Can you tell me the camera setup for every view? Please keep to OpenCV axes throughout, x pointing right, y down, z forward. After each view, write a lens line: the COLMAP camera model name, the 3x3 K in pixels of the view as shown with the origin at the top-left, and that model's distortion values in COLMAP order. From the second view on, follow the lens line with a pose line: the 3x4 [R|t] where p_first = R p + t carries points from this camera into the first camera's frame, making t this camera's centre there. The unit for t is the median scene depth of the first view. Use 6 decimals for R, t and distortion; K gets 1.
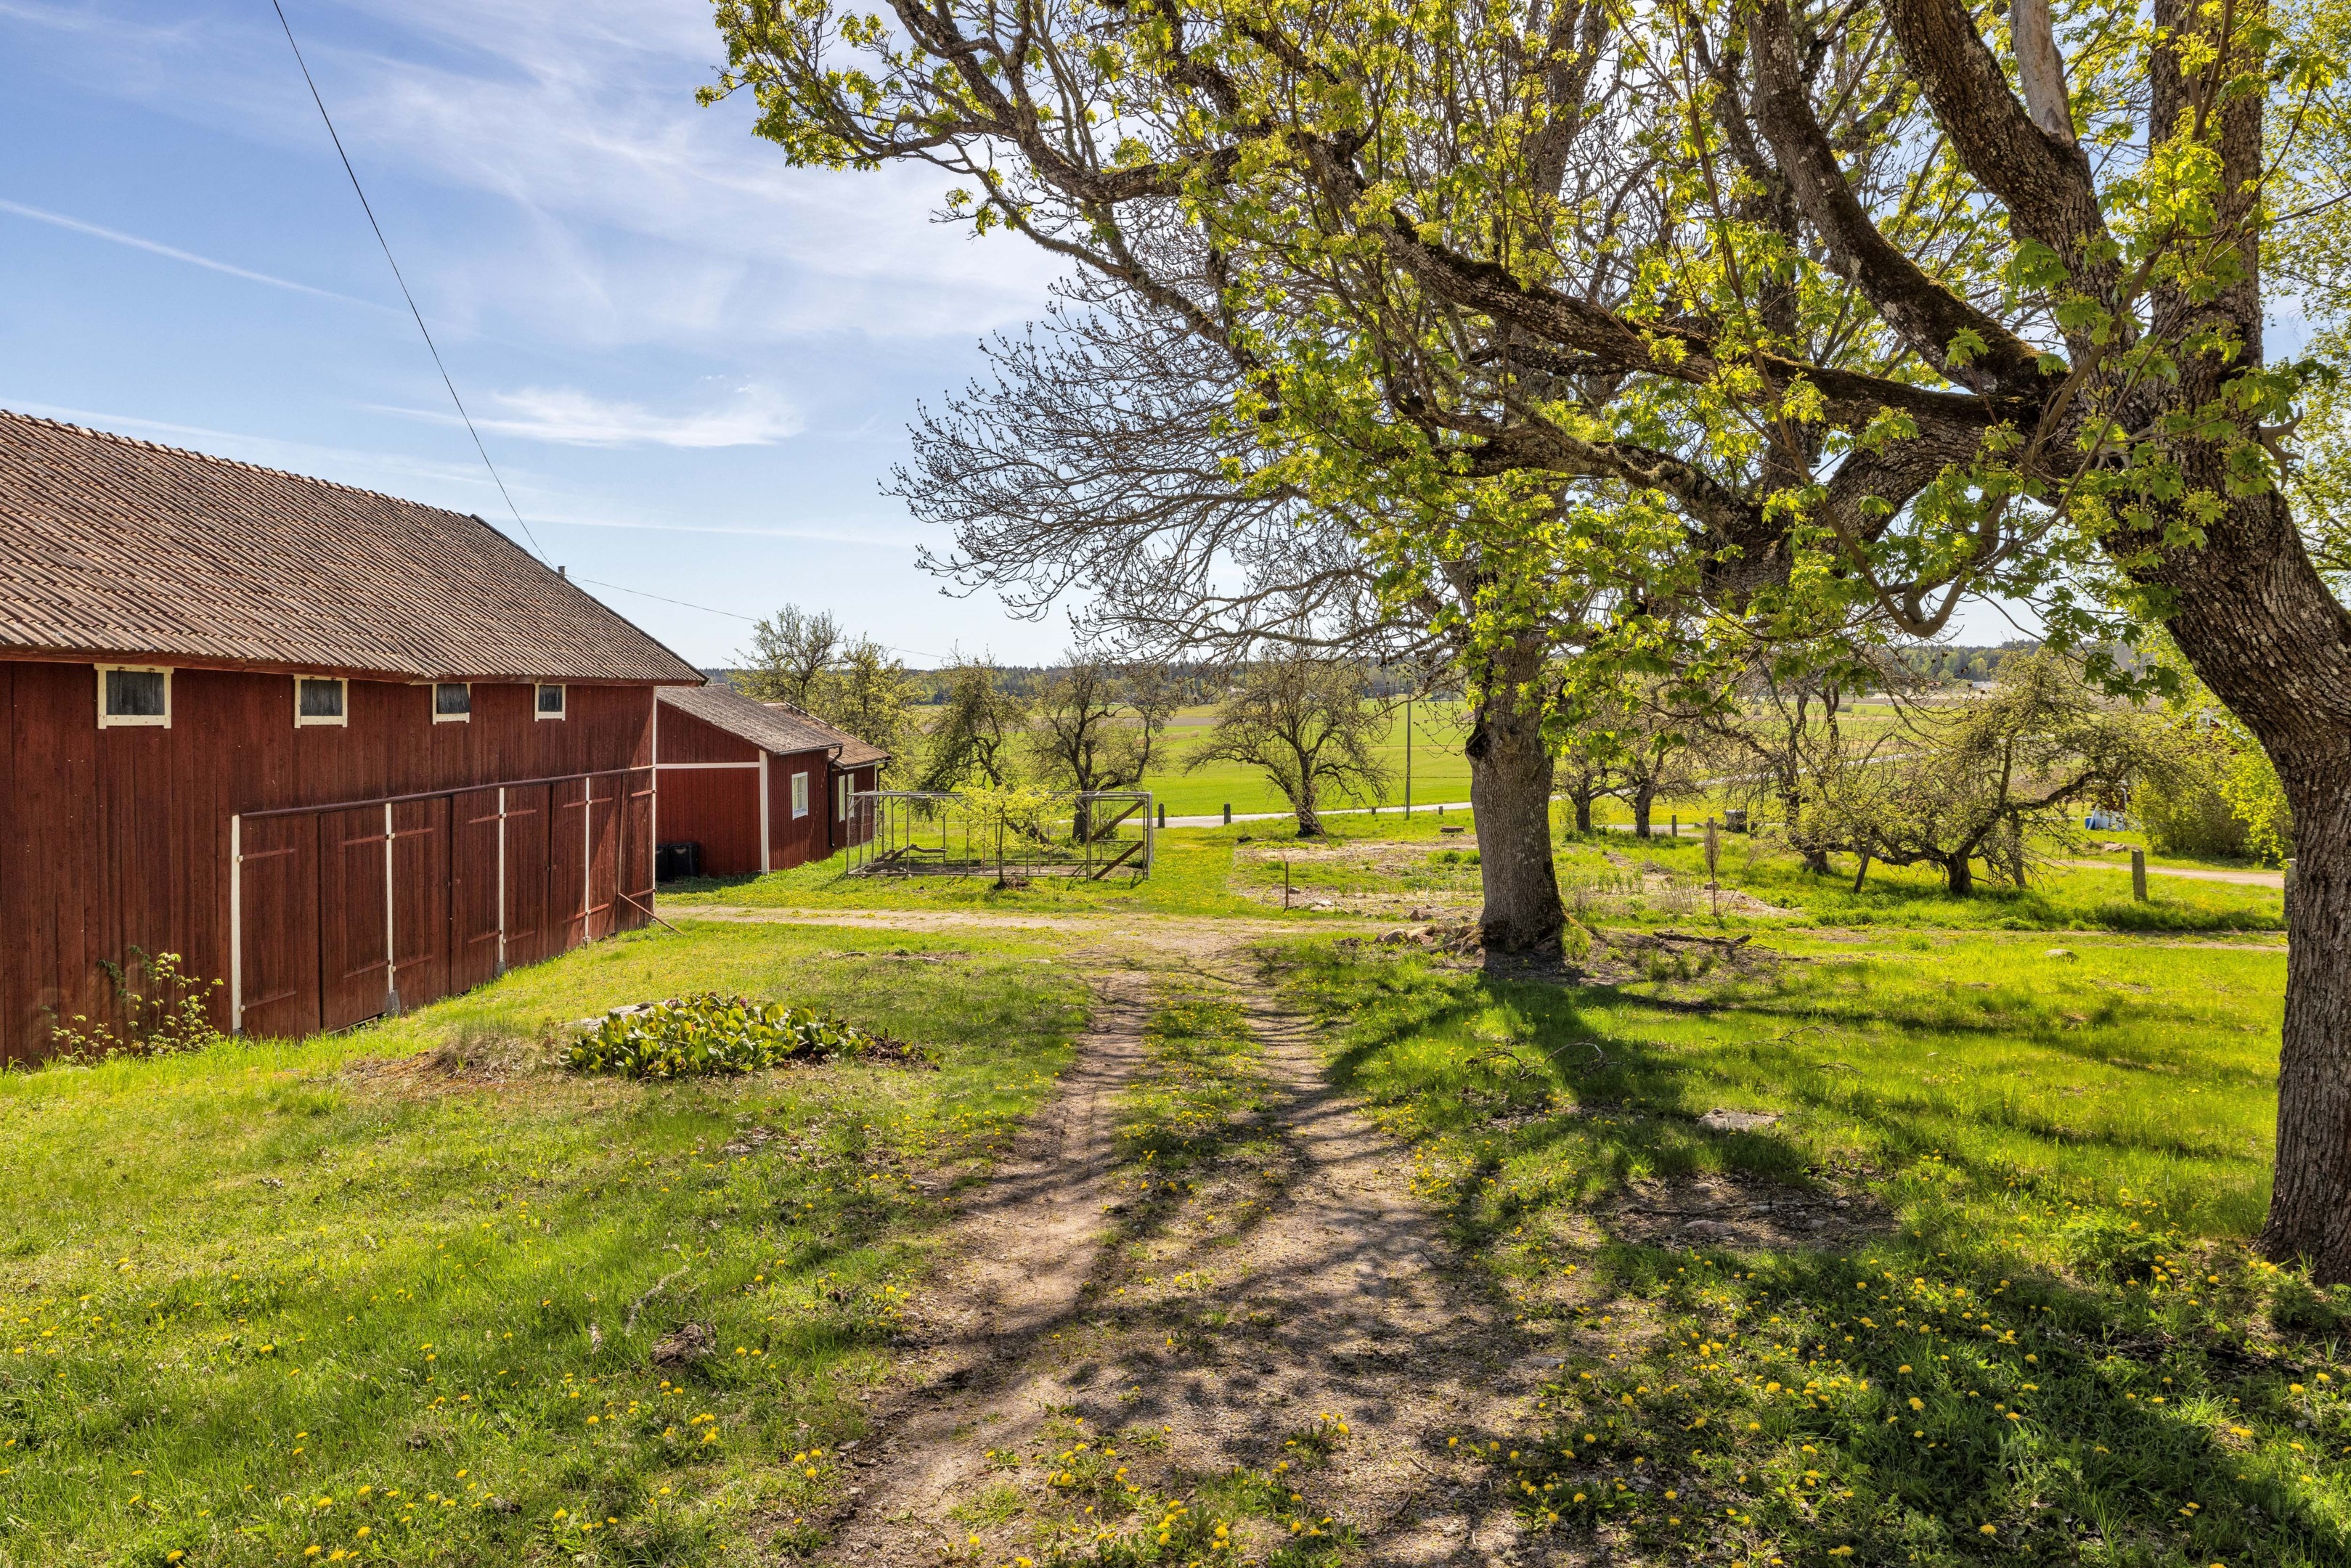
lens RADIAL K [[1498.4, 0, 1171.5], [0, 1498.4, 746.3], [0, 0, 1]] dist [-0.003365, 0.002834]
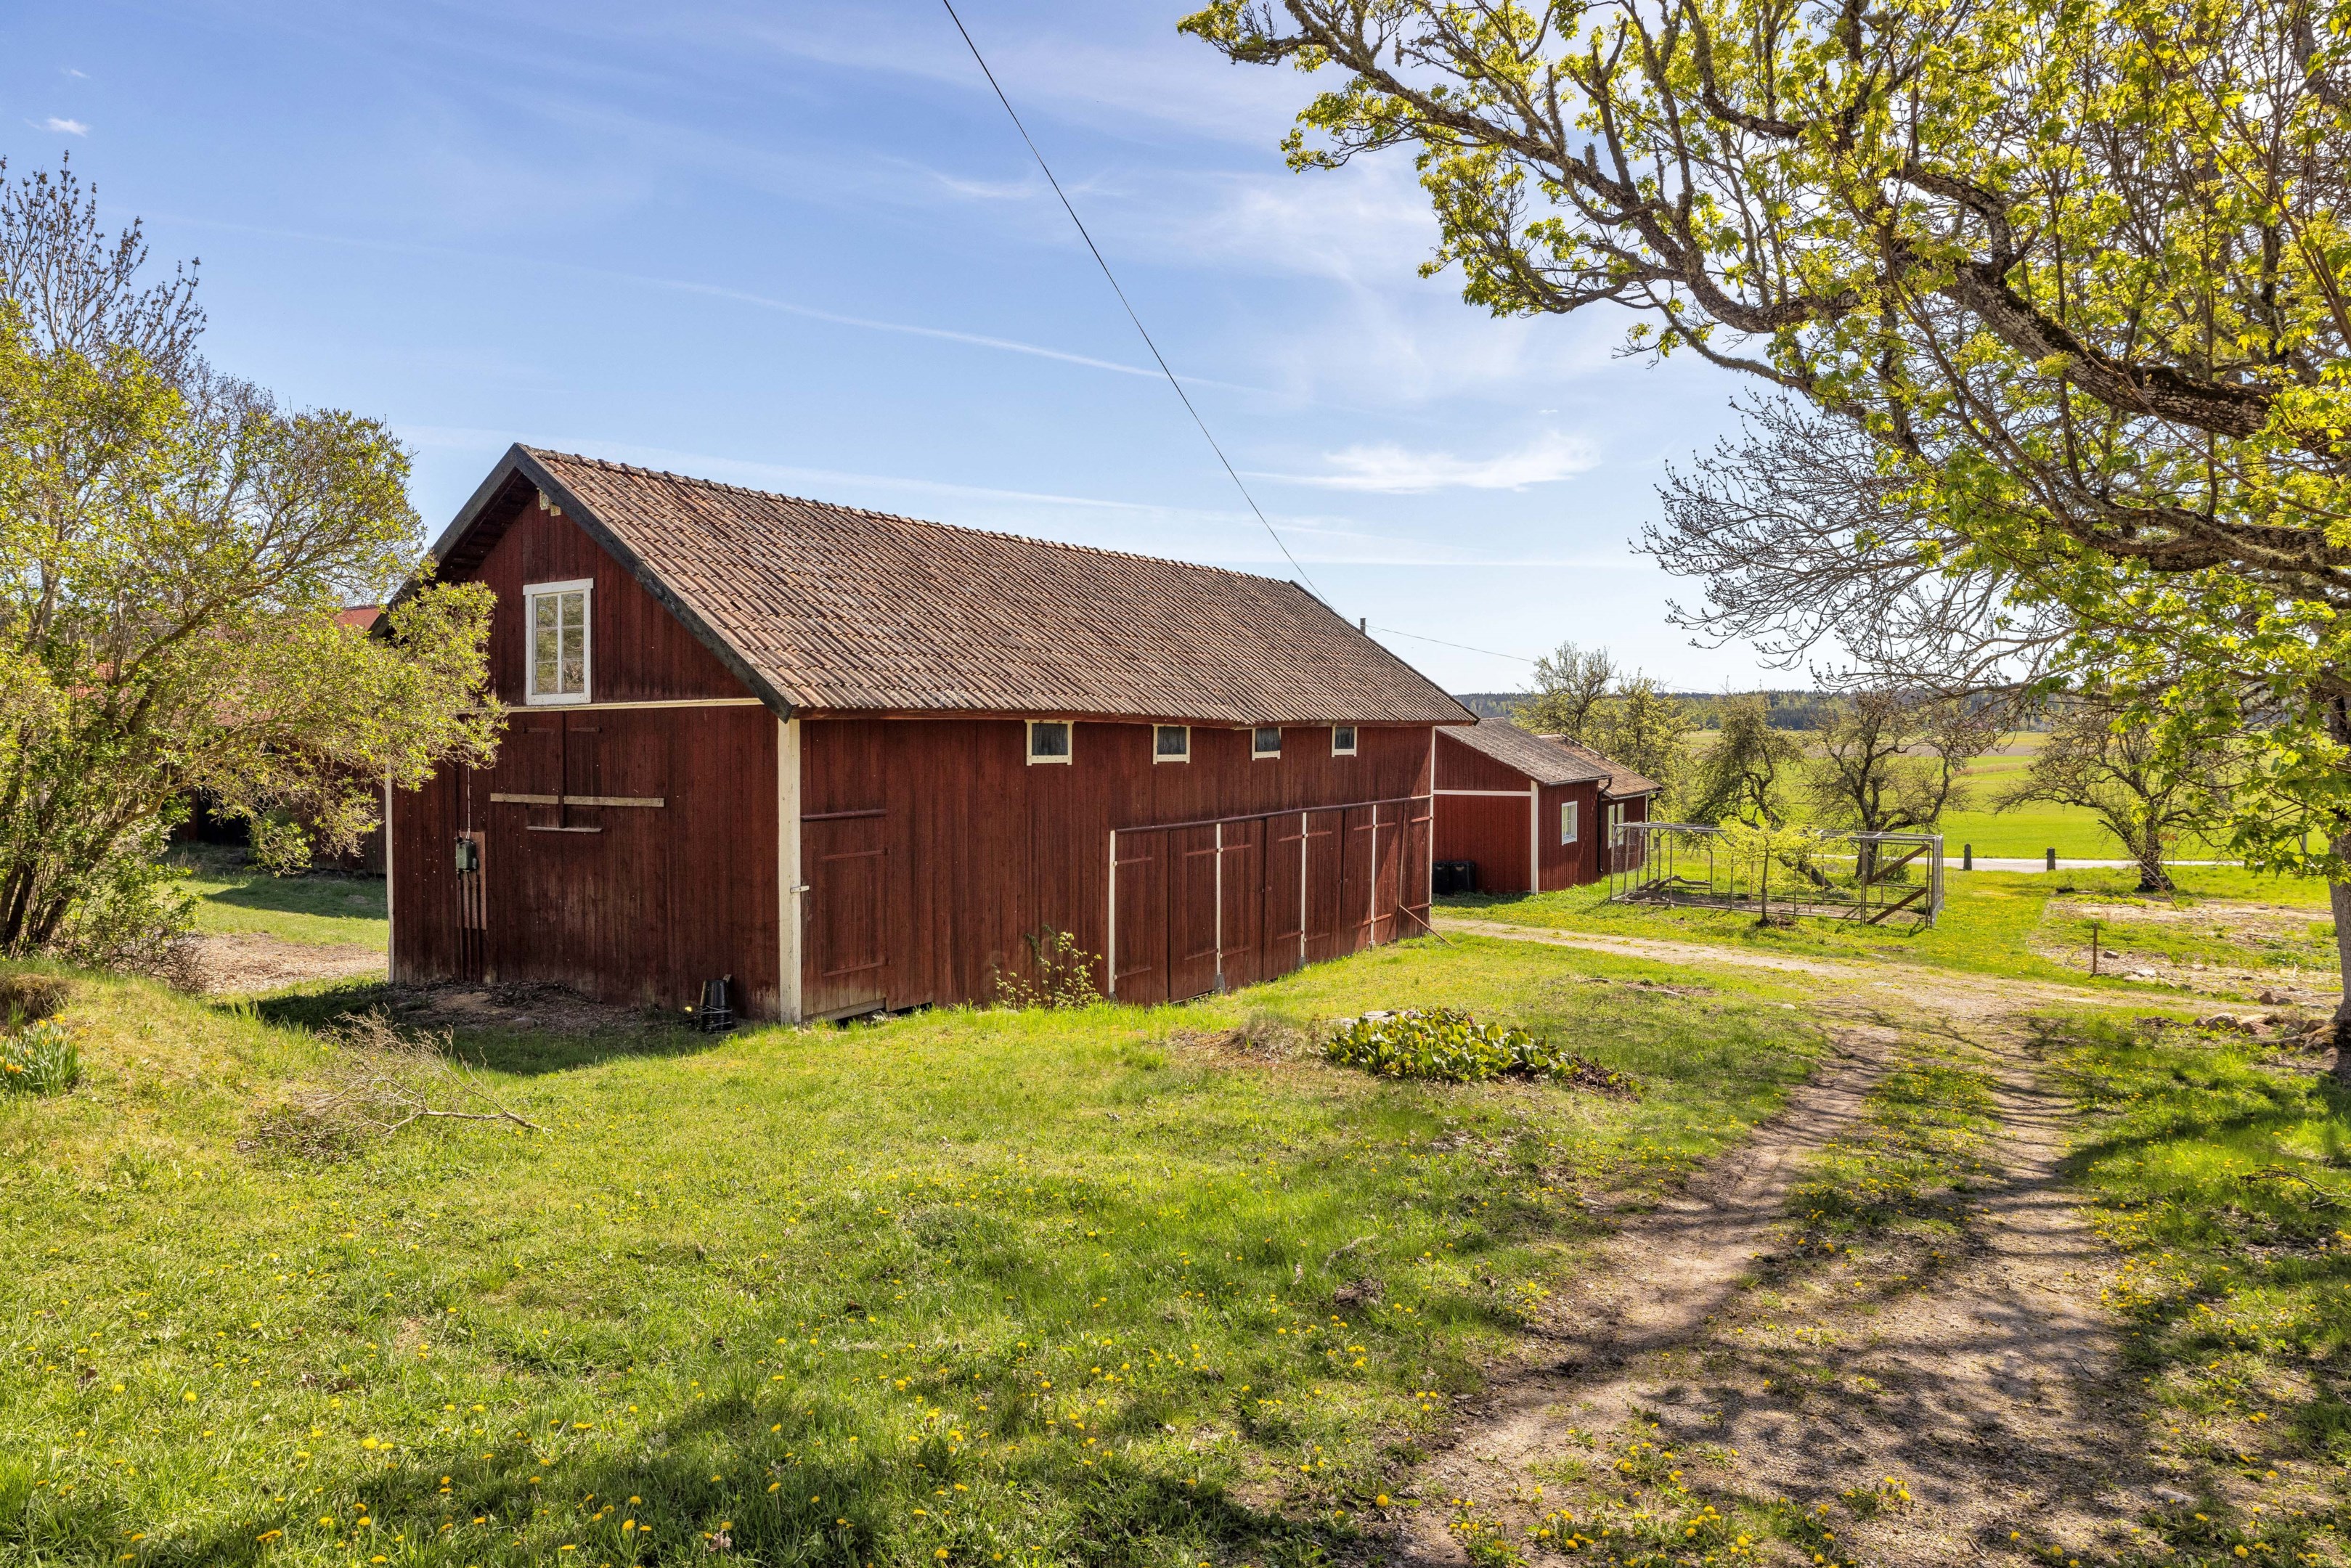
lens RADIAL K [[1541.0, 0, 1175.5], [0, 1541.0, 784.0], [0, 0, 1]] dist [-0.004638, 0.003979]
pose [[0.850336, 0.037362, -0.524912, 0.121405], [-0.017249, 0.998919, 0.043157, -0.051210], [0.525957, -0.027644, 0.850062, -0.110191]]
